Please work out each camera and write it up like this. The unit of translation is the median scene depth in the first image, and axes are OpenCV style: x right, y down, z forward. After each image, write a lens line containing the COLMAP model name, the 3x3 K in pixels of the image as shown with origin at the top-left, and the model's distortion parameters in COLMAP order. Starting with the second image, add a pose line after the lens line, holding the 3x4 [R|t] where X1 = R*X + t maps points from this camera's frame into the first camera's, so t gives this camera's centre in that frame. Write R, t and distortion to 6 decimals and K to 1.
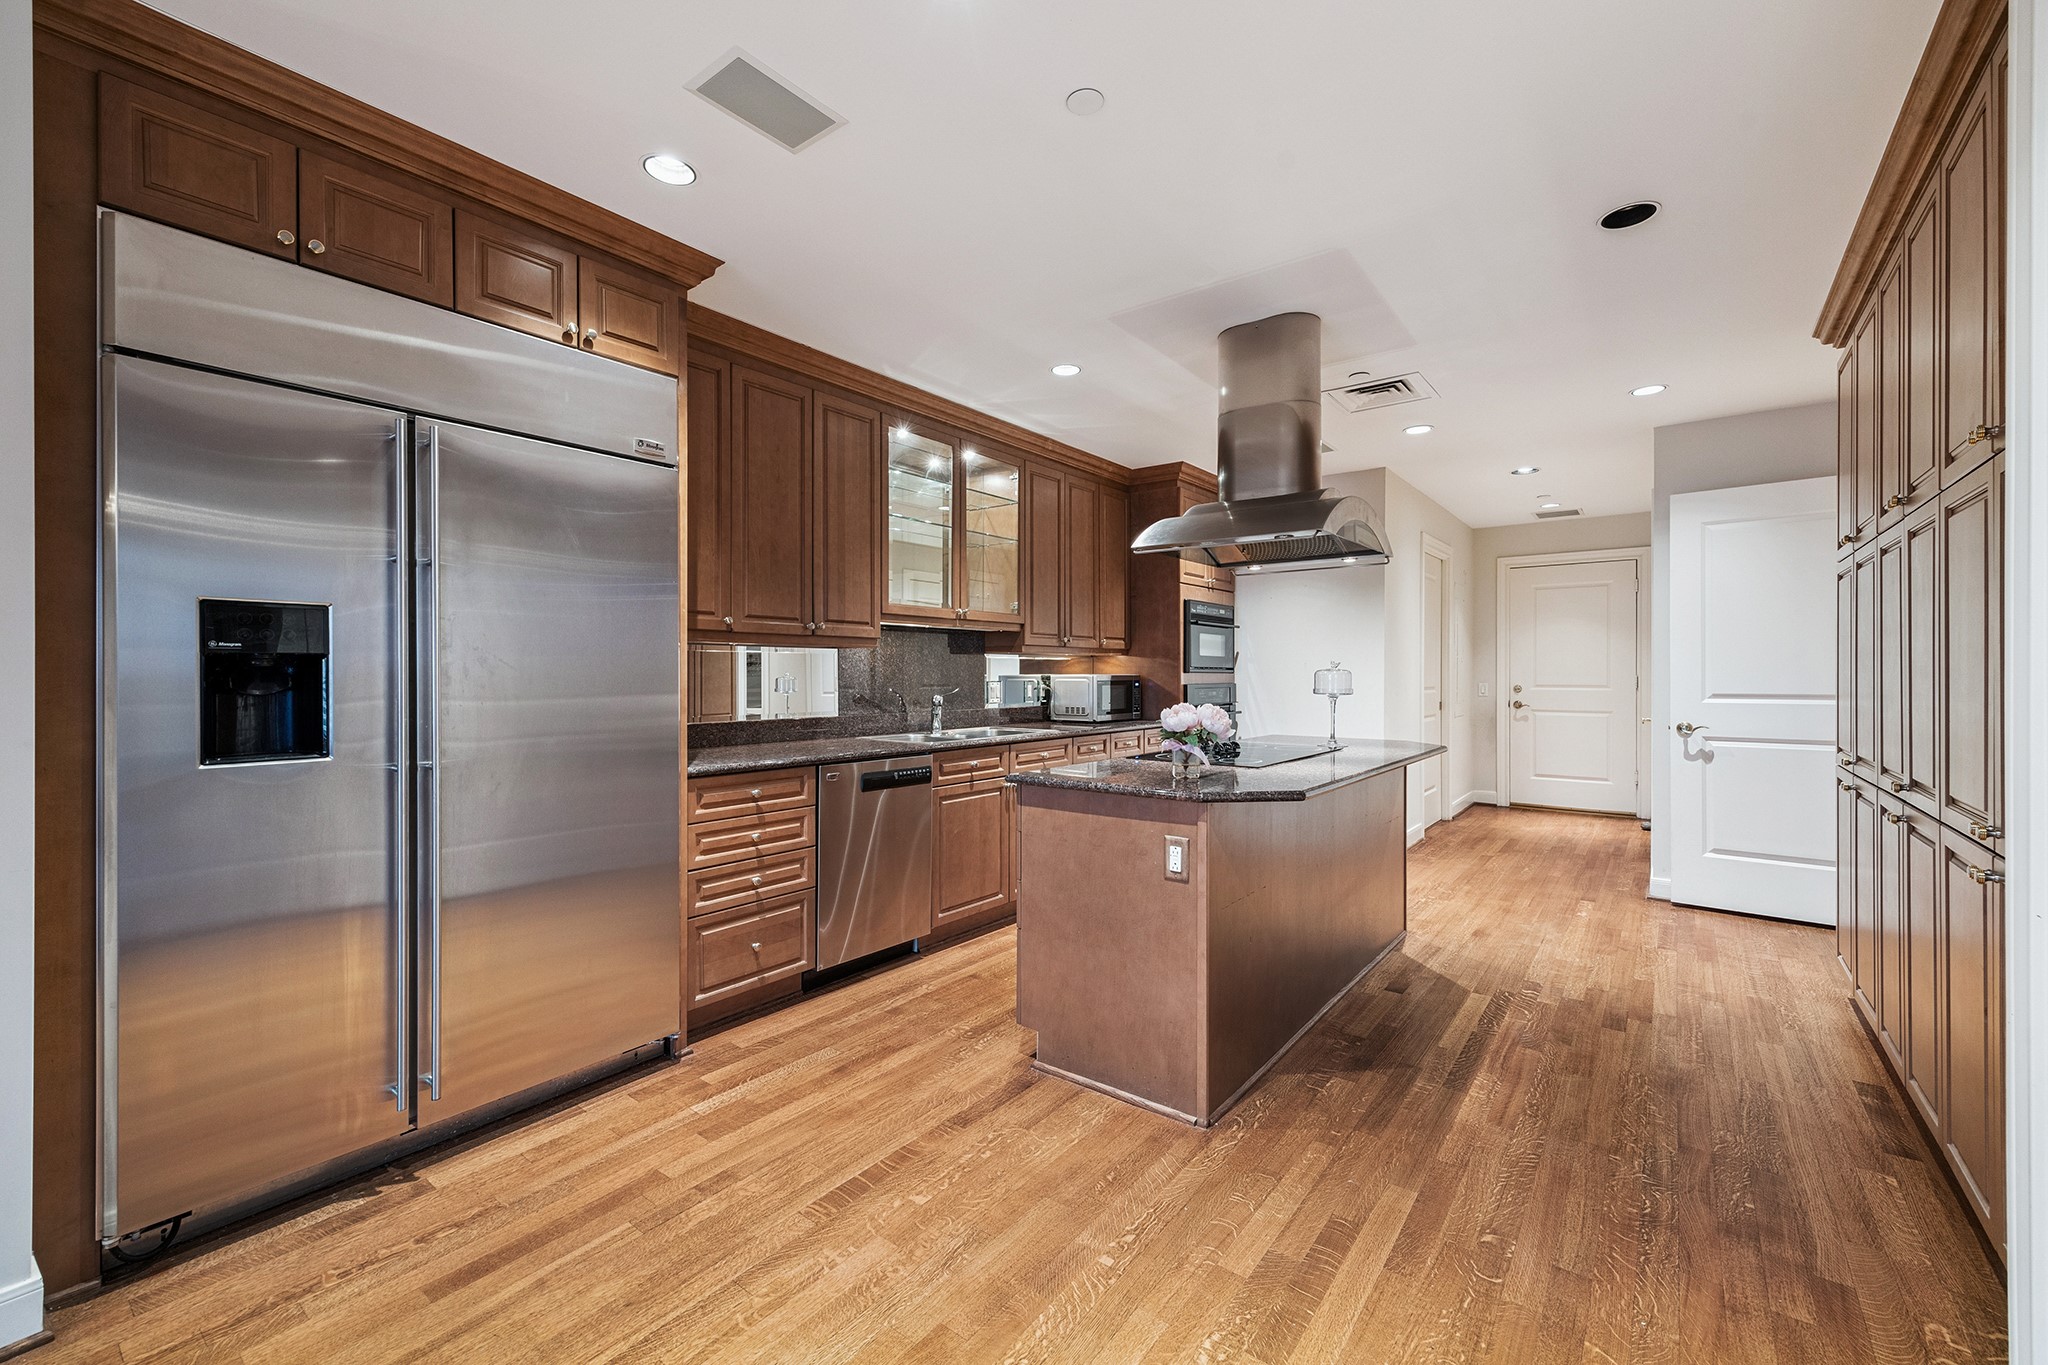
lens RADIAL K [[788.8, 0, 1010.6], [0, 788.8, 676.4], [0, 0, 1]] dist [-0.001204, -0.000197]
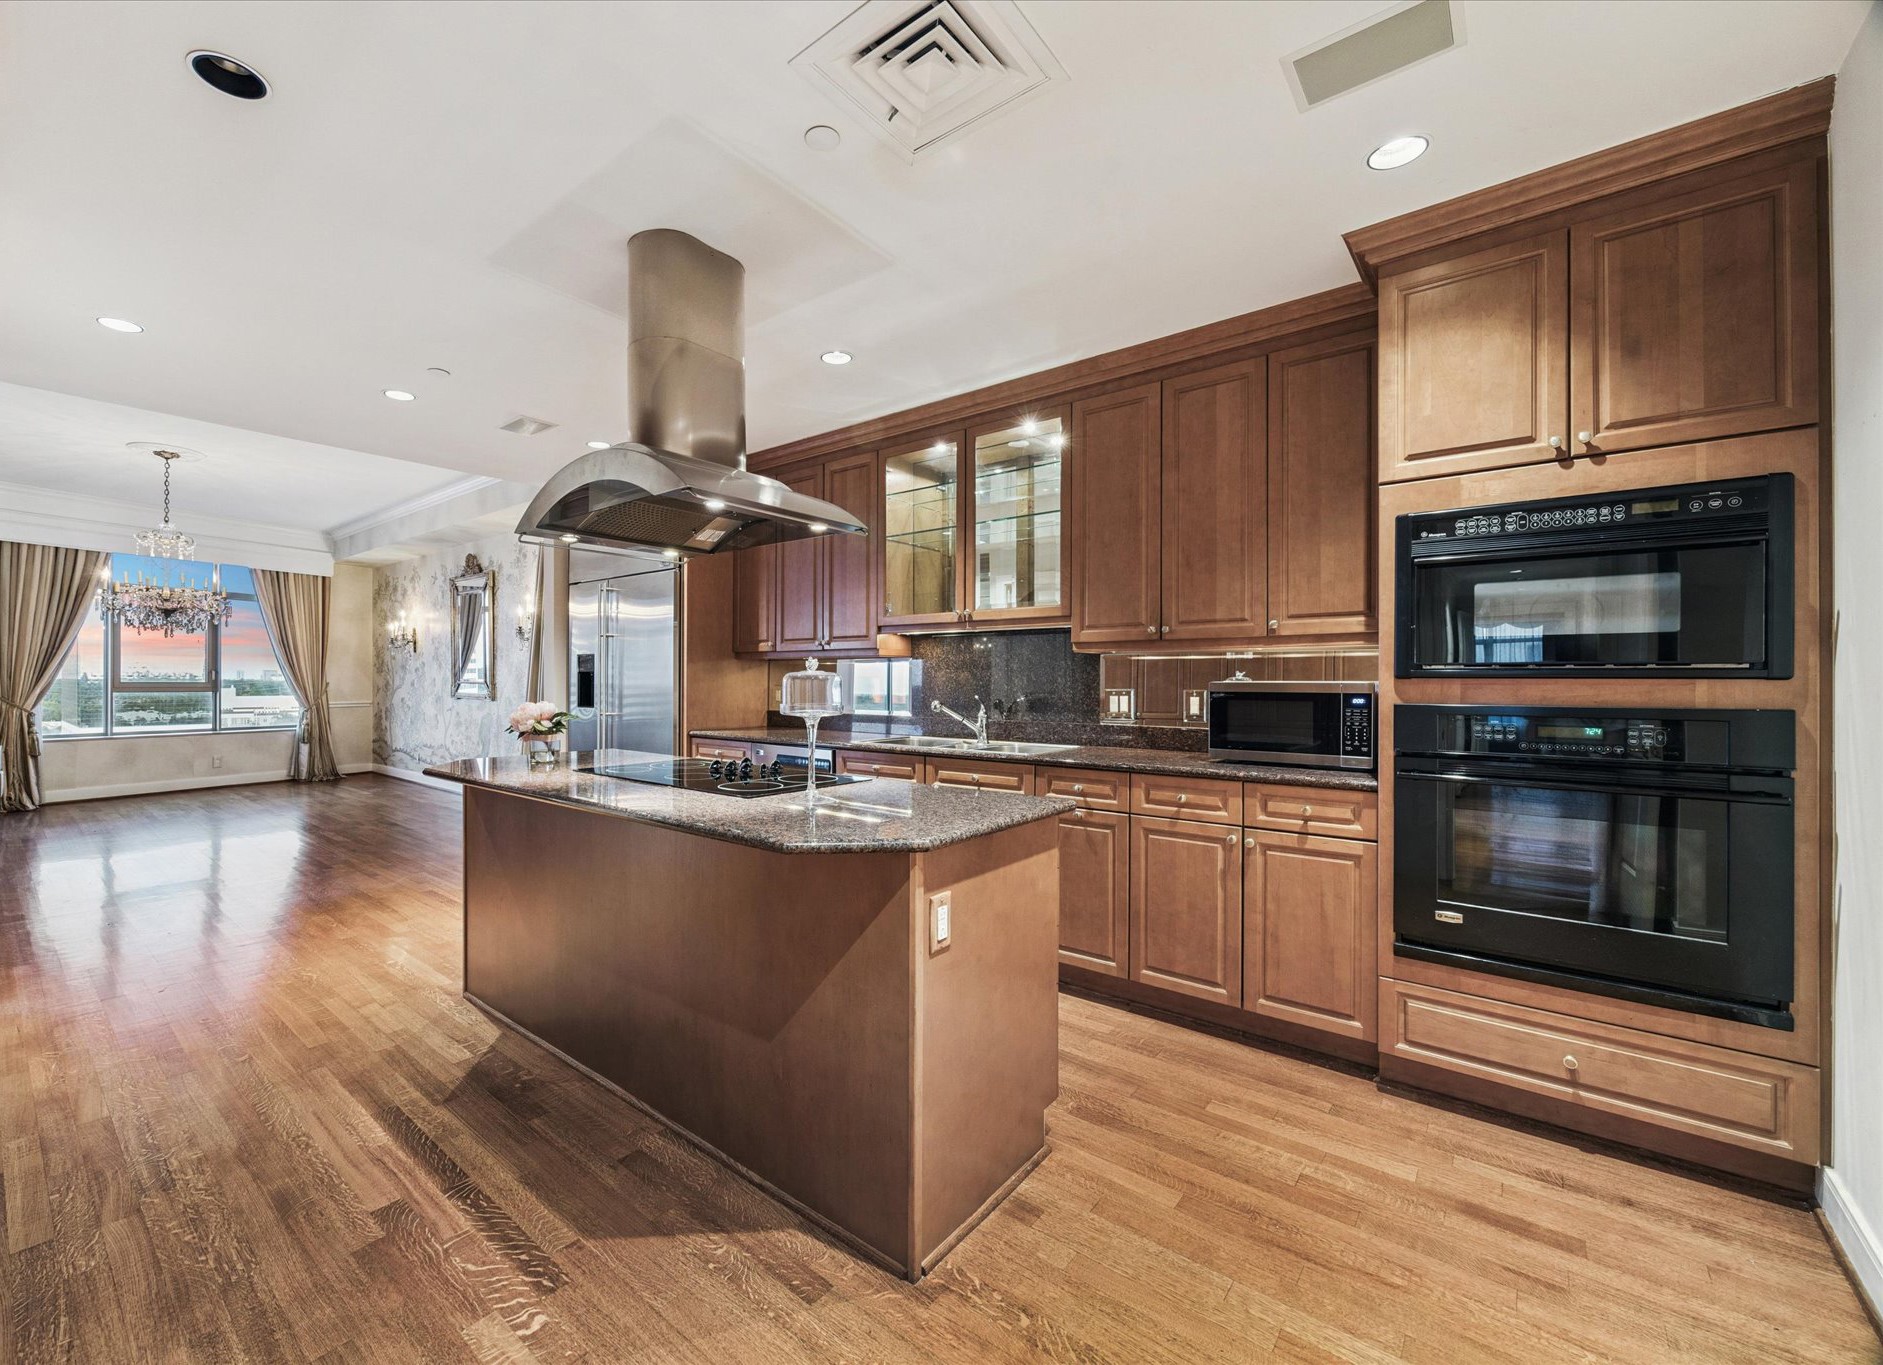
lens RADIAL K [[778.3, 0, 927.6], [0, 778.3, 683.4], [0, 0, 1]] dist [-0.009154, 0.000173]
pose [[0.026211, 0.013113, -0.999570, 0.993215], [0.003159, 0.999908, 0.013200, -0.012277], [0.999651, -0.003504, 0.026167, 1.068778]]
